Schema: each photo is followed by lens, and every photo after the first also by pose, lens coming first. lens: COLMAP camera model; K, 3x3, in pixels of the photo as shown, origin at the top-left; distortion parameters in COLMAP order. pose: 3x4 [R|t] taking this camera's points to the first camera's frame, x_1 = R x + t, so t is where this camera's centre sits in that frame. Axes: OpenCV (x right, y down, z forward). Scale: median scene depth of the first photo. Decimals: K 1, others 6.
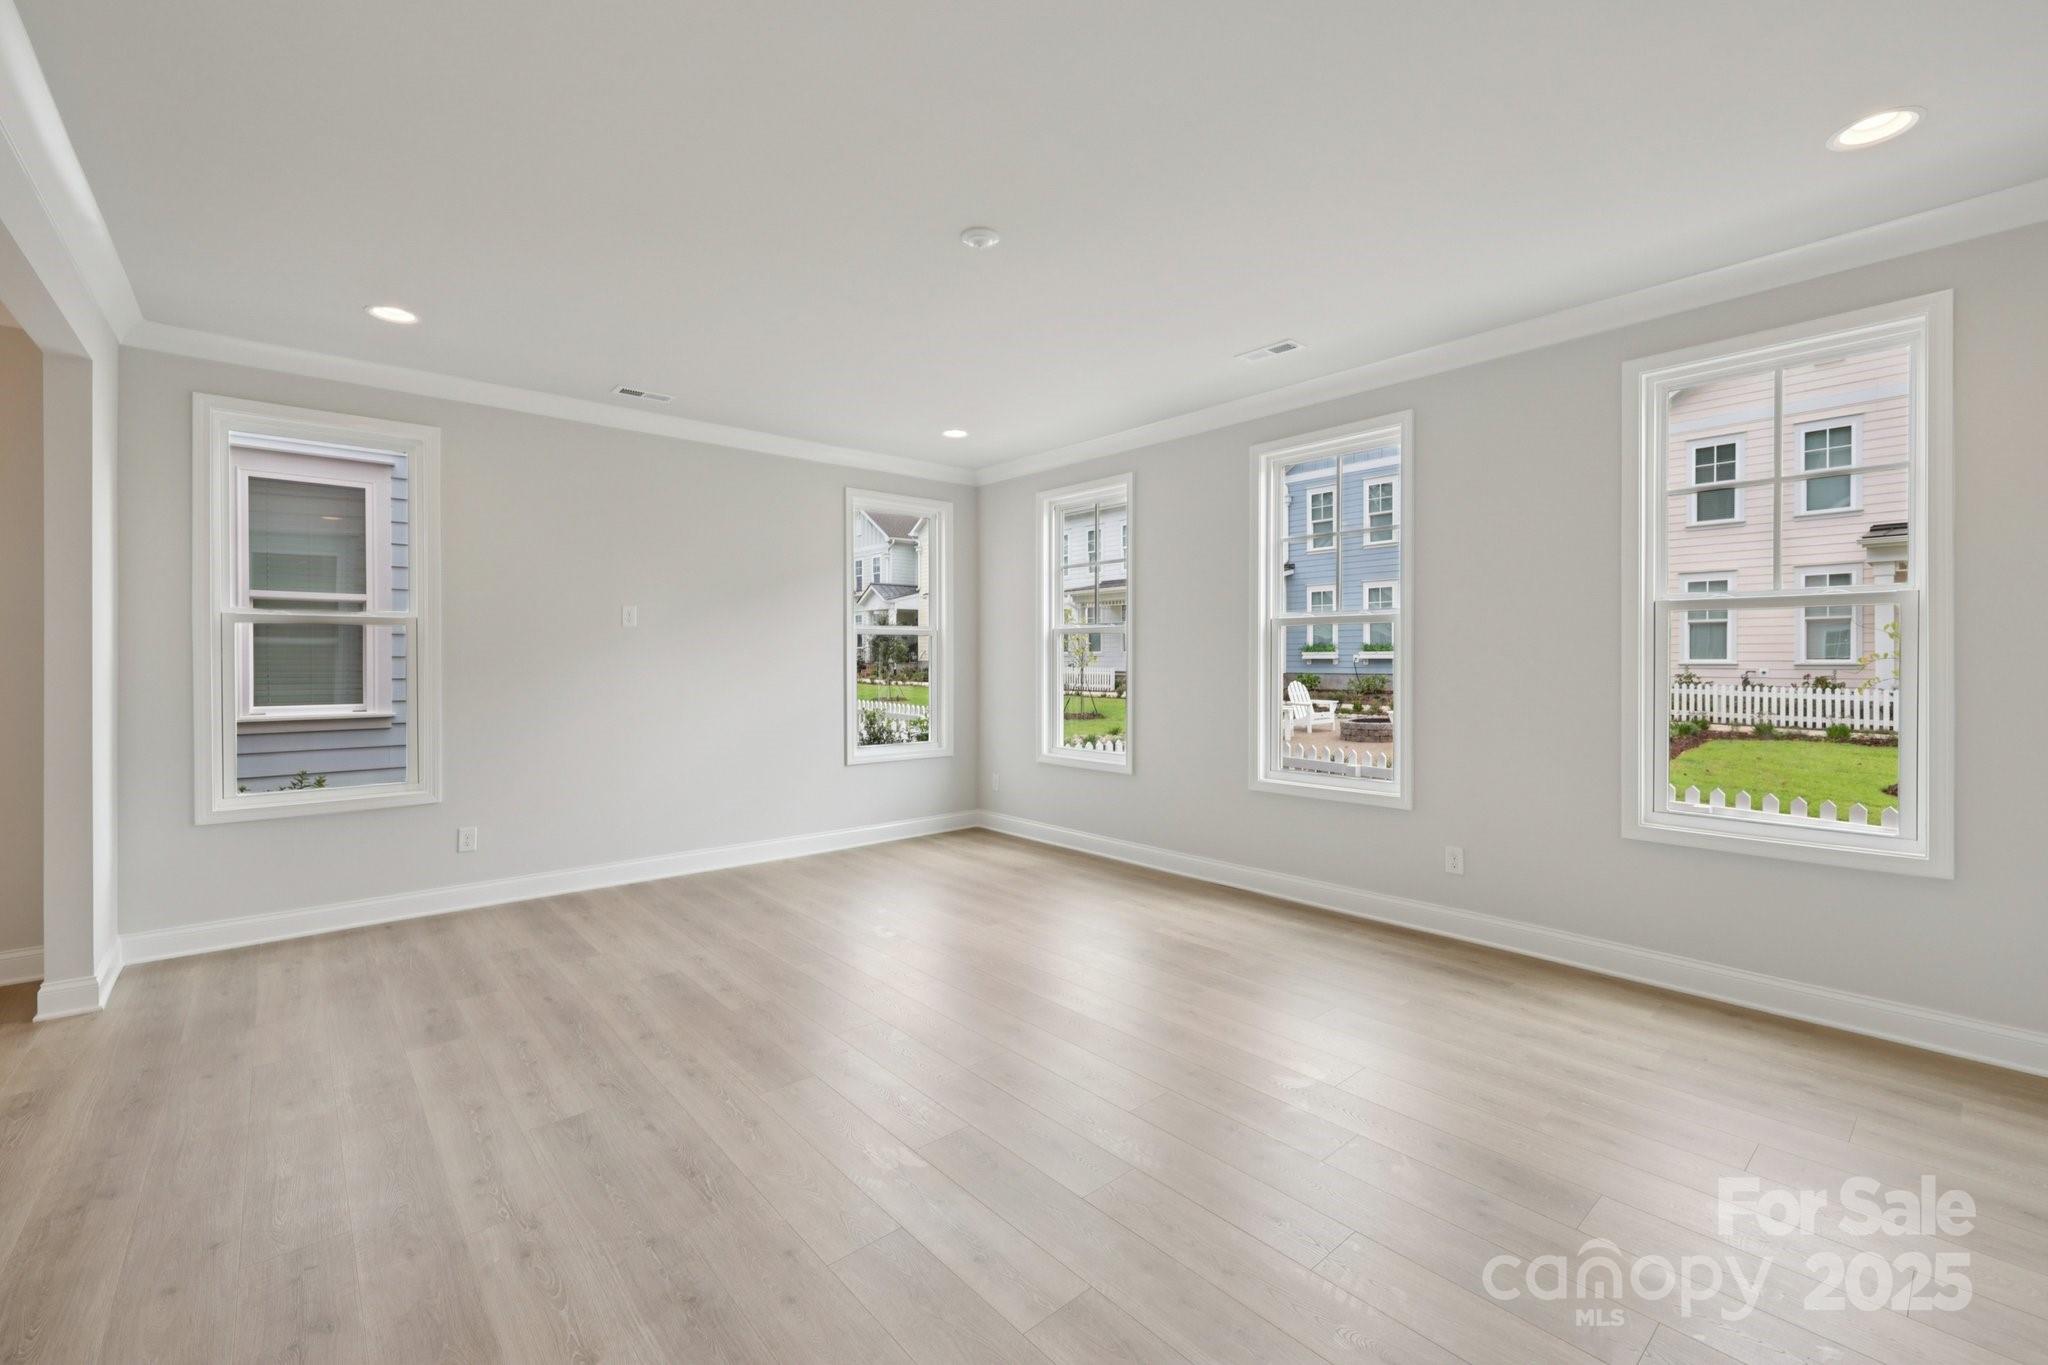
lens RADIAL K [[860.2, 0, 1022.2], [0, 860.2, 658.5], [0, 0, 1]] dist [0.001914, 0.000398]
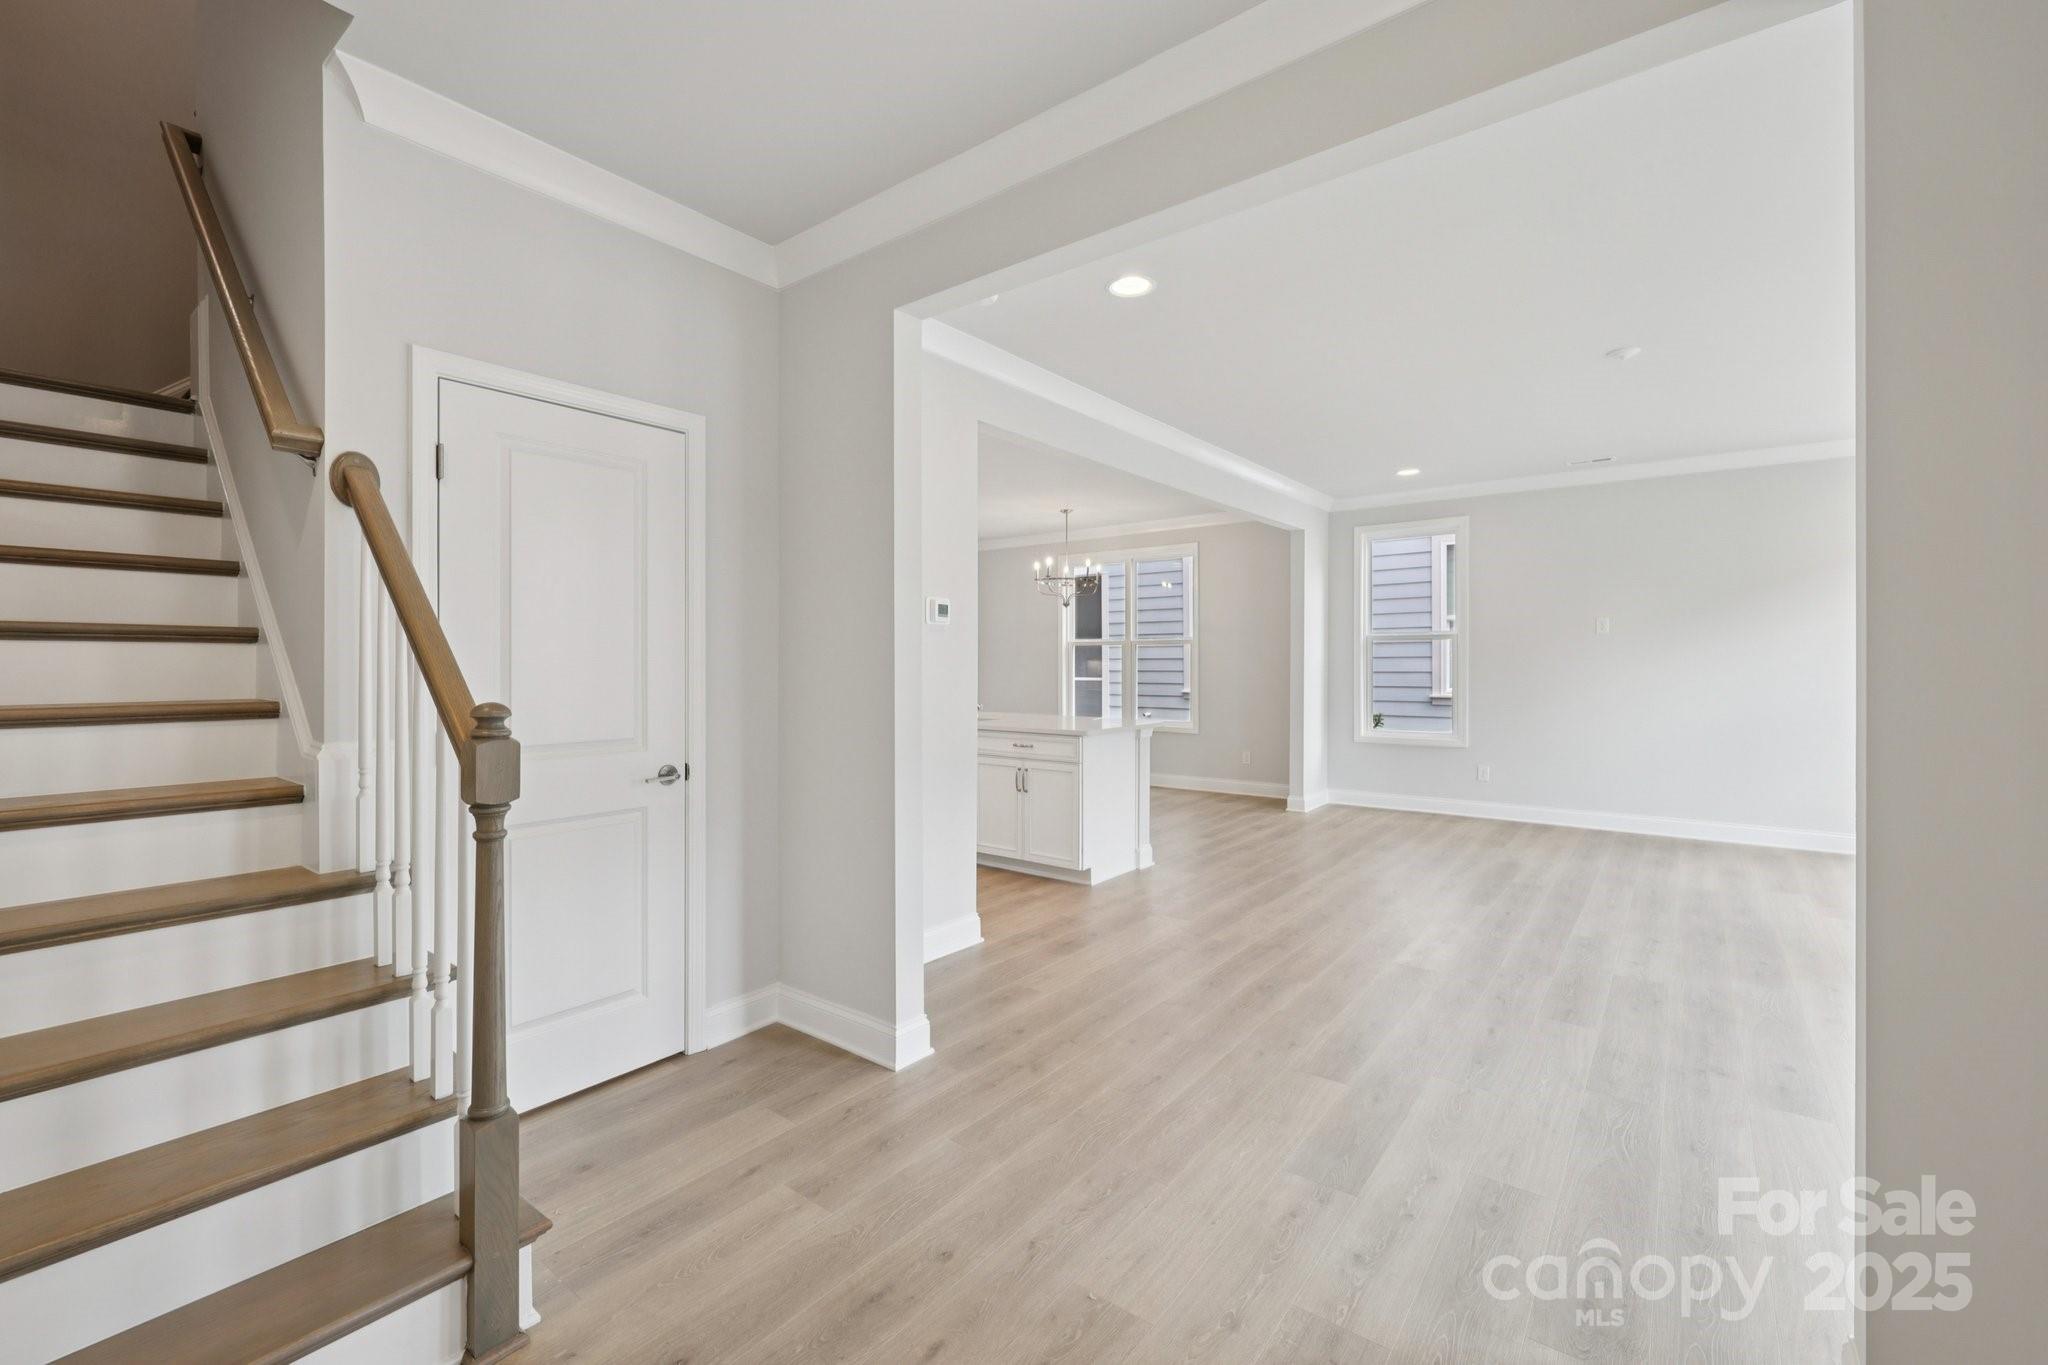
lens RADIAL K [[857.2, 0, 1006.6], [0, 857.2, 645.6], [0, 0, 1]] dist [0.002255, -0.000032]
pose [[0.183742, -0.013694, -0.982879, 0.623999], [0.005660, 0.999901, -0.012873, -0.007078], [0.982958, -0.003198, 0.183801, -0.123379]]
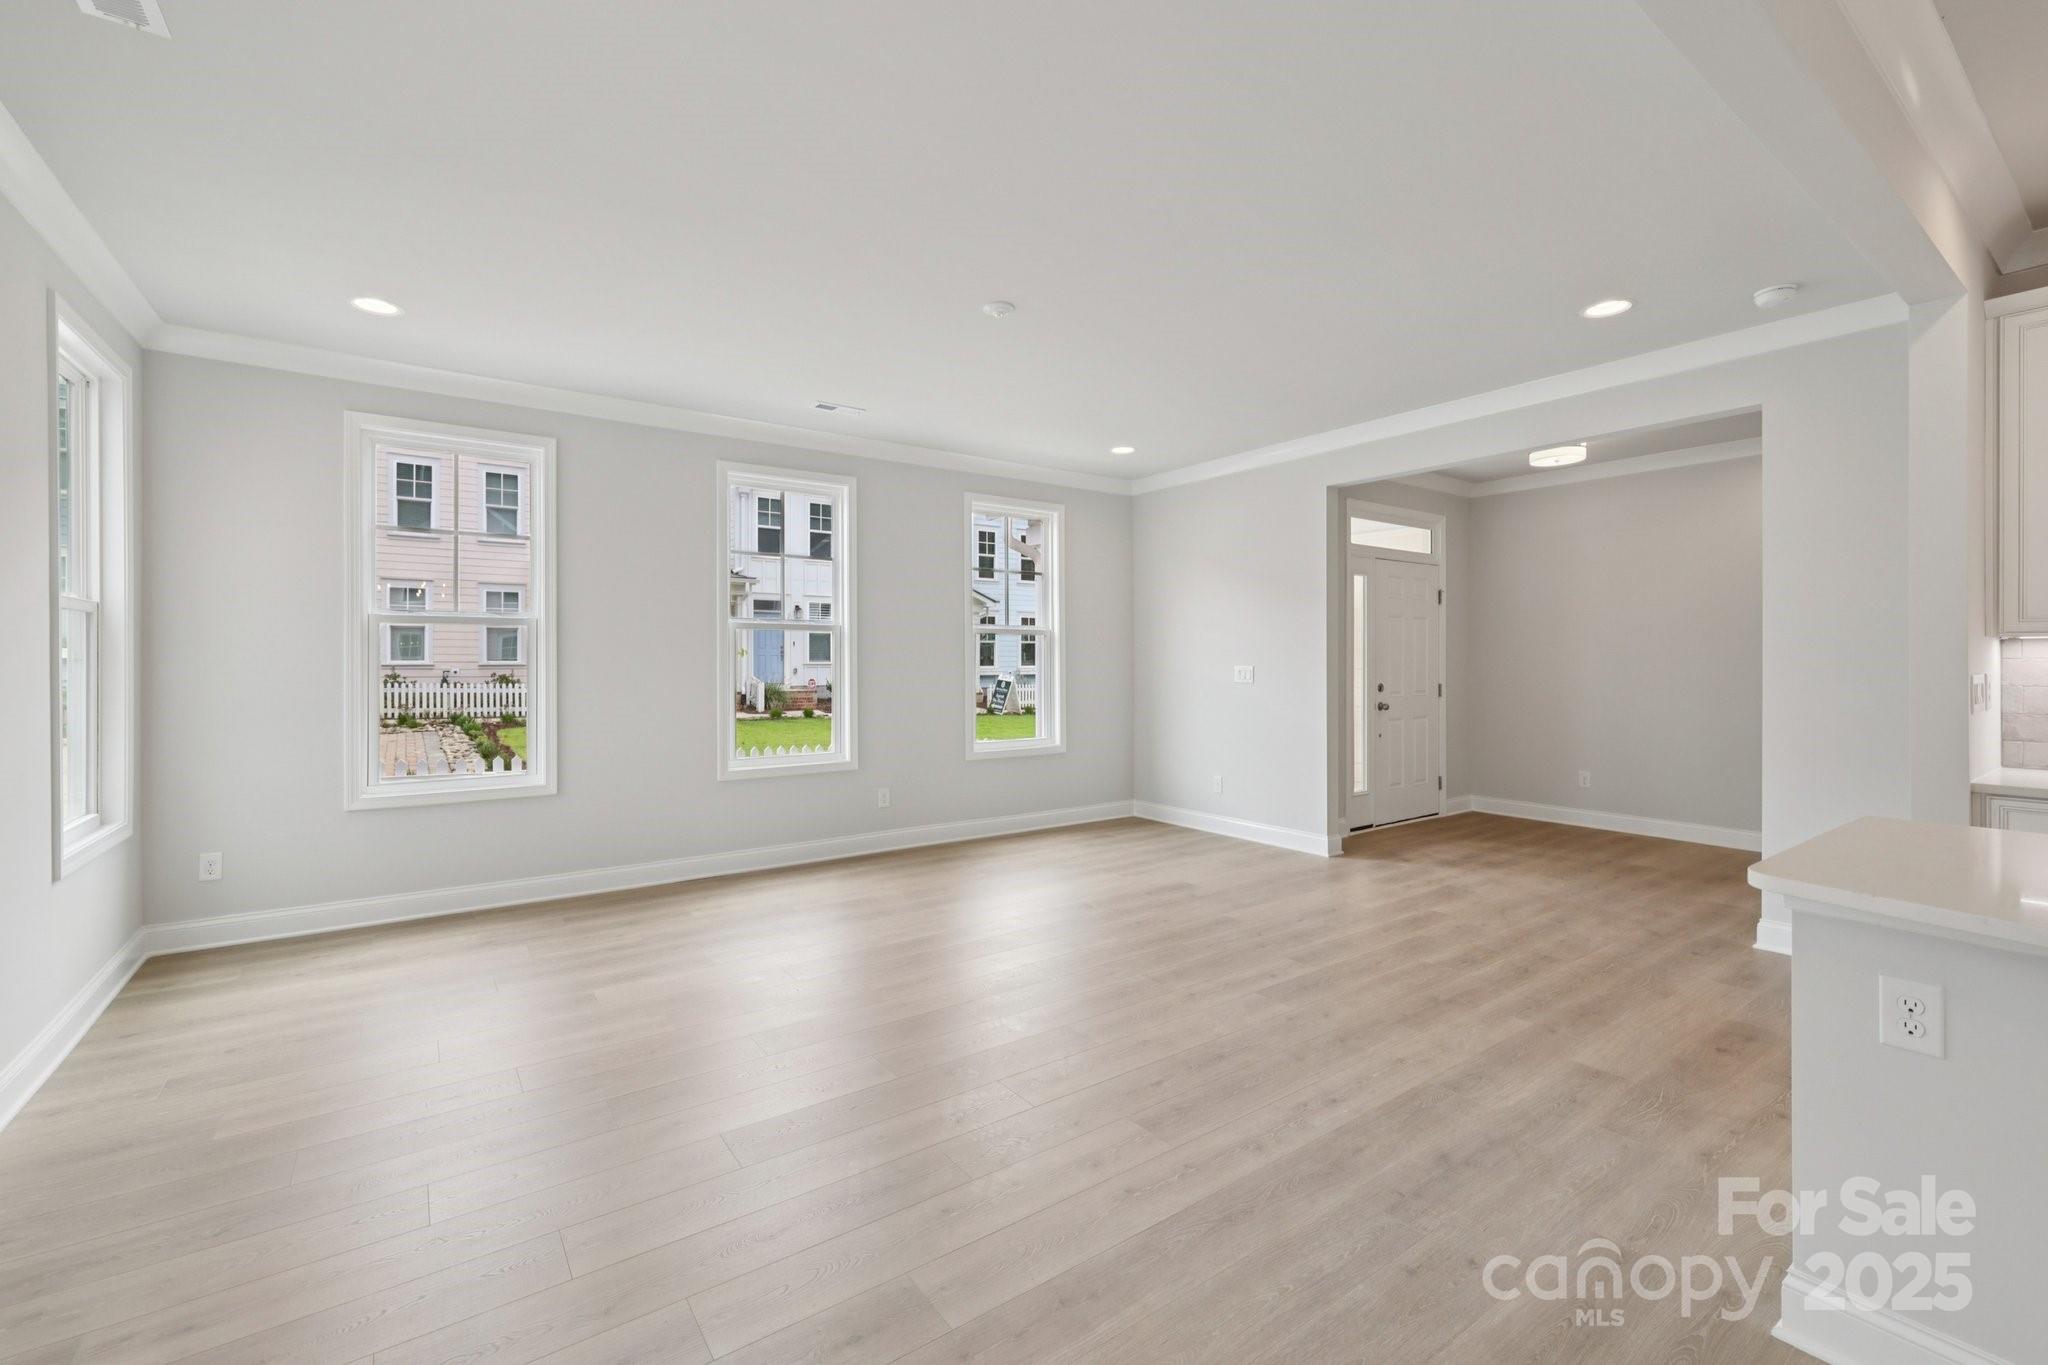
lens RADIAL K [[864.1, 0, 1004.4], [0, 864.1, 666.5], [0, 0, 1]] dist [0.001454, 0.000252]
pose [[0.097484, -0.005573, 0.995221, -0.686470], [-0.002629, 0.999979, 0.005857, 0.001584], [-0.995234, -0.003188, 0.097467, 0.482252]]
